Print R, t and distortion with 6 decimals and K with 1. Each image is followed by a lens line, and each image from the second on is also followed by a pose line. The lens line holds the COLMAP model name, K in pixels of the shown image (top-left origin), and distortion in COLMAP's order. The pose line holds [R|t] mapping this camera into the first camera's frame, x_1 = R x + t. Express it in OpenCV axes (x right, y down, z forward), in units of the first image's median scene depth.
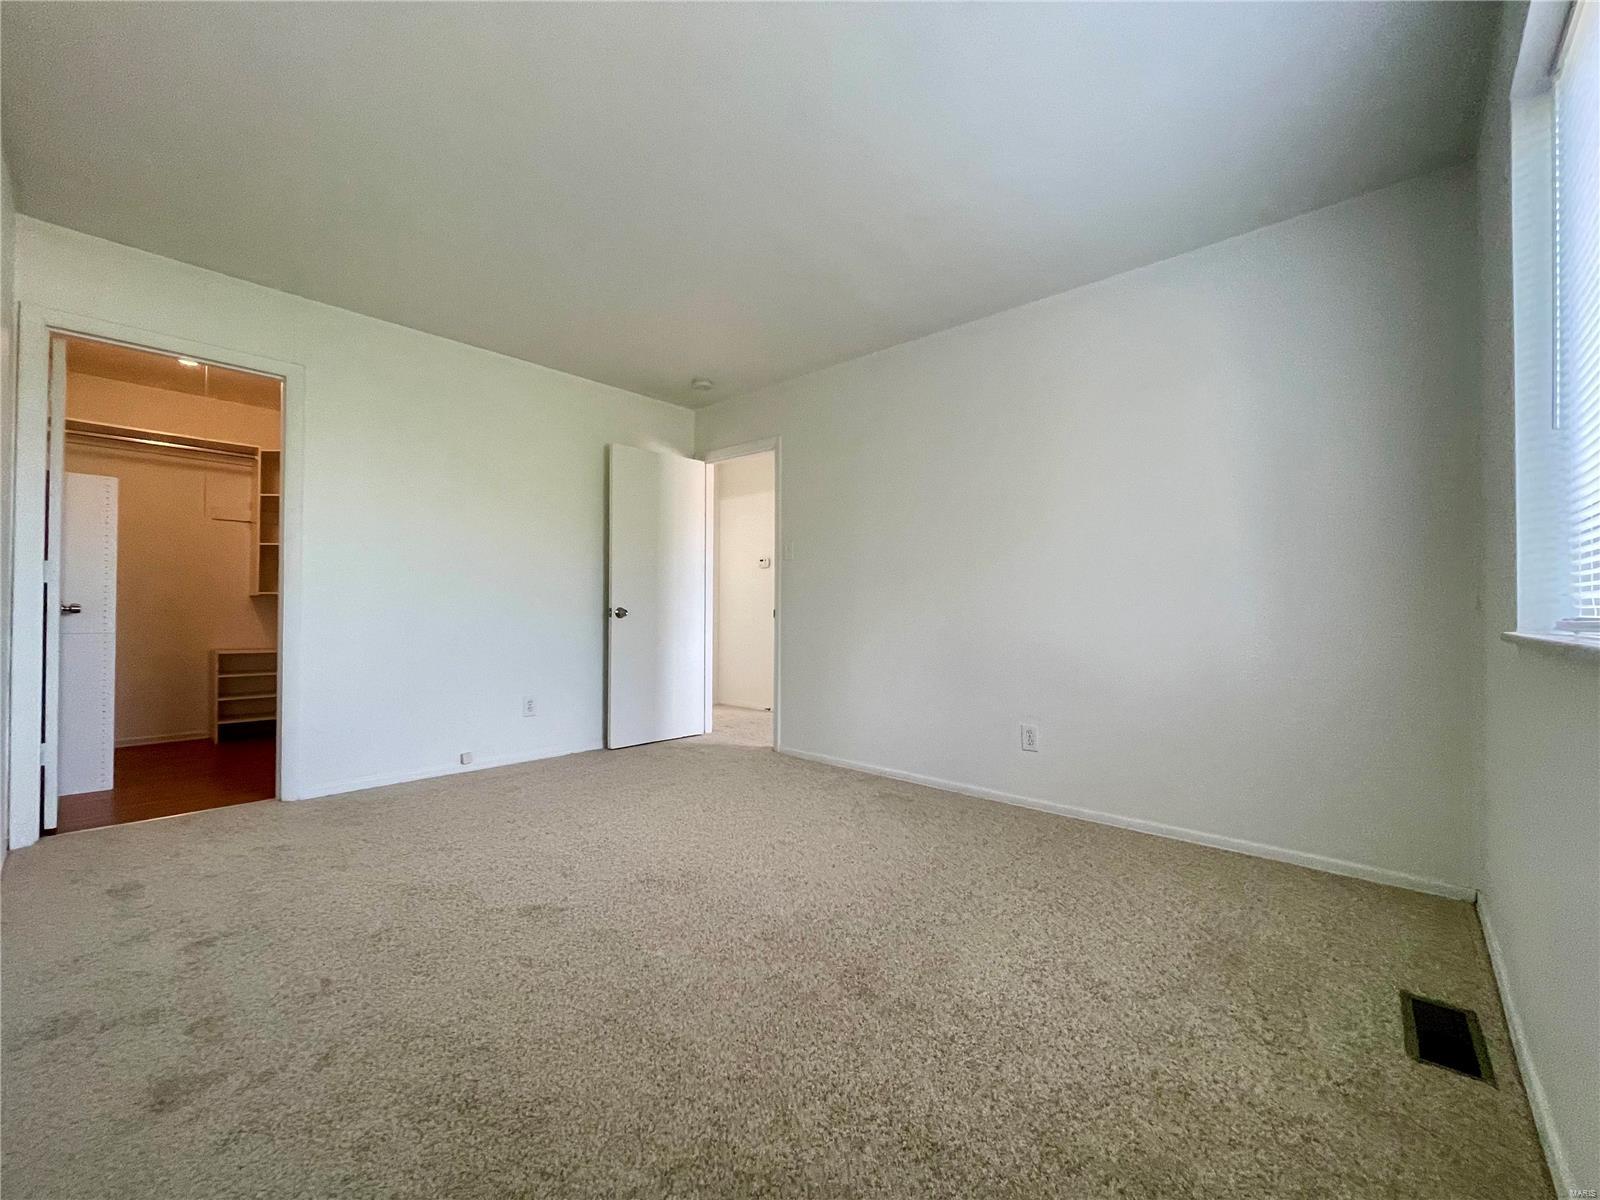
lens RADIAL K [[646.3, 0, 790.2], [0, 646.3, 606.5], [0, 0, 1]] dist [-0.003228, 0.000871]
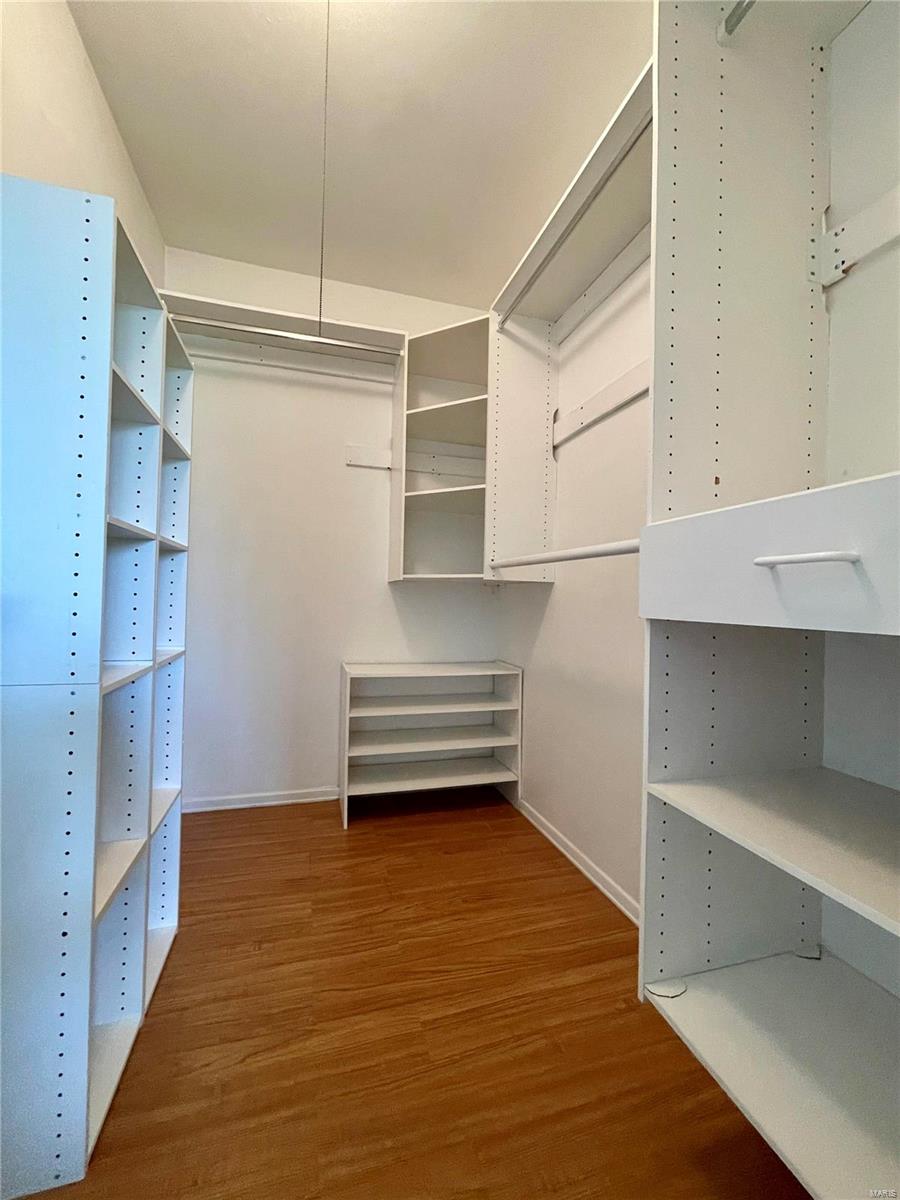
lens RADIAL K [[484.9, 0, 448.5], [0, 484.9, 593.2], [0, 0, 1]] dist [-0.002482, -0.000007]
pose [[0.860711, 0.005003, -0.509069, -0.557209], [-0.009428, 0.999937, -0.006114, -0.002942], [0.509006, 0.010062, 0.860704, 0.633488]]
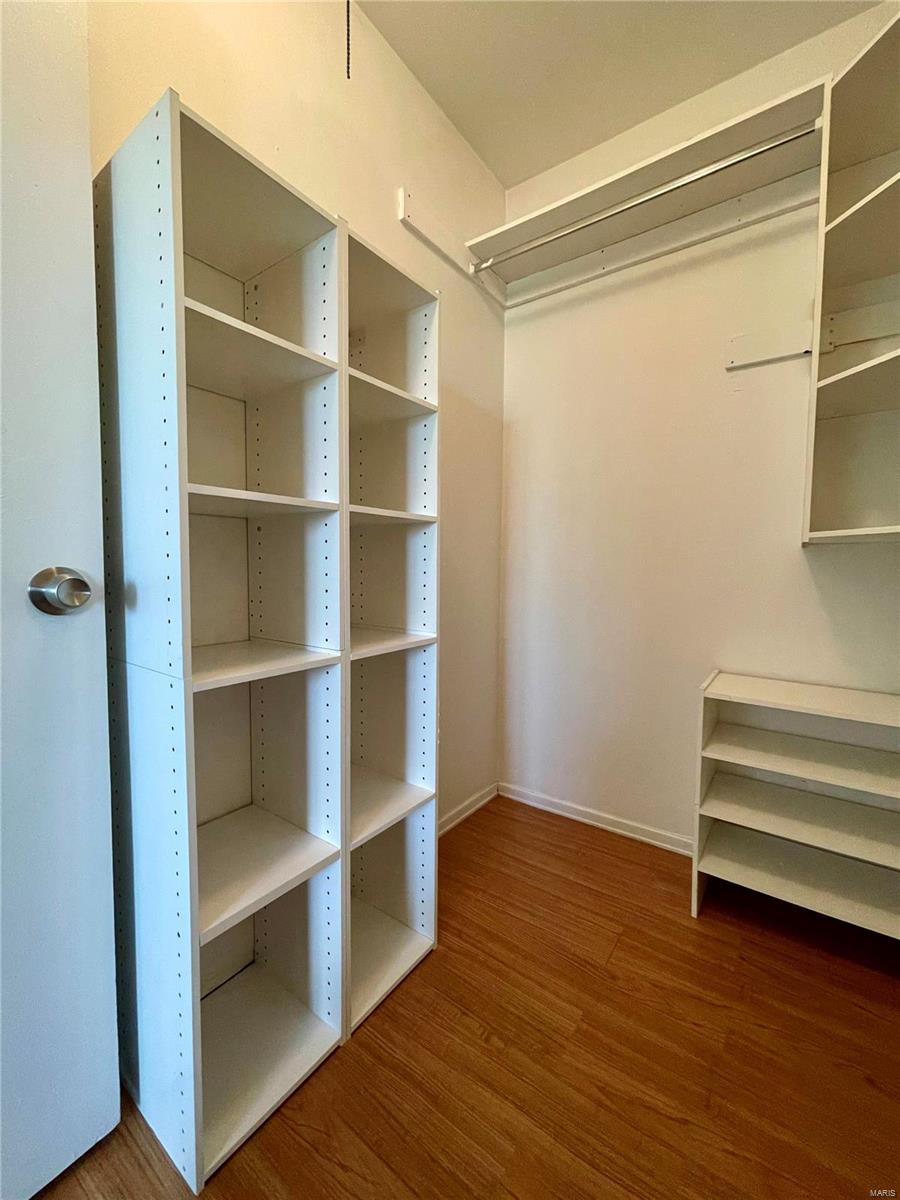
lens RADIAL K [[484.7, 0, 446.6], [0, 484.7, 592.8], [0, 0, 1]] dist [-0.003228, 0.000871]
pose [[0.118210, 0.048207, -0.991818, -0.593490], [0.006821, 0.998758, 0.049358, -0.004516], [0.992965, -0.012599, 0.117735, 0.780339]]
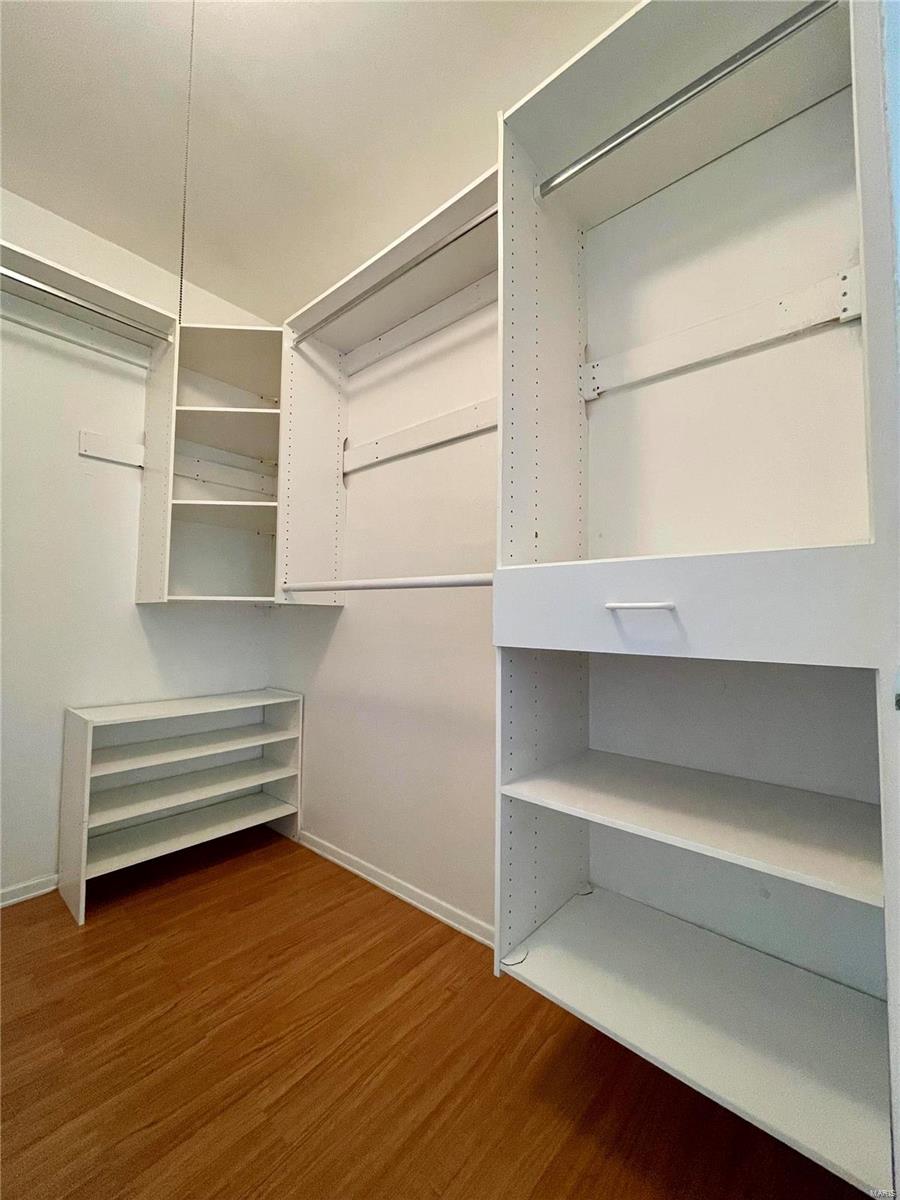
lens RADIAL K [[484.7, 0, 446.6], [0, 484.7, 592.8], [0, 0, 1]] dist [-0.003228, 0.000871]
pose [[0.999496, 0.005610, 0.031231, -0.615574], [-0.004307, 0.999123, -0.041638, -0.010042], [-0.031438, 0.041483, 0.998644, 0.611368]]
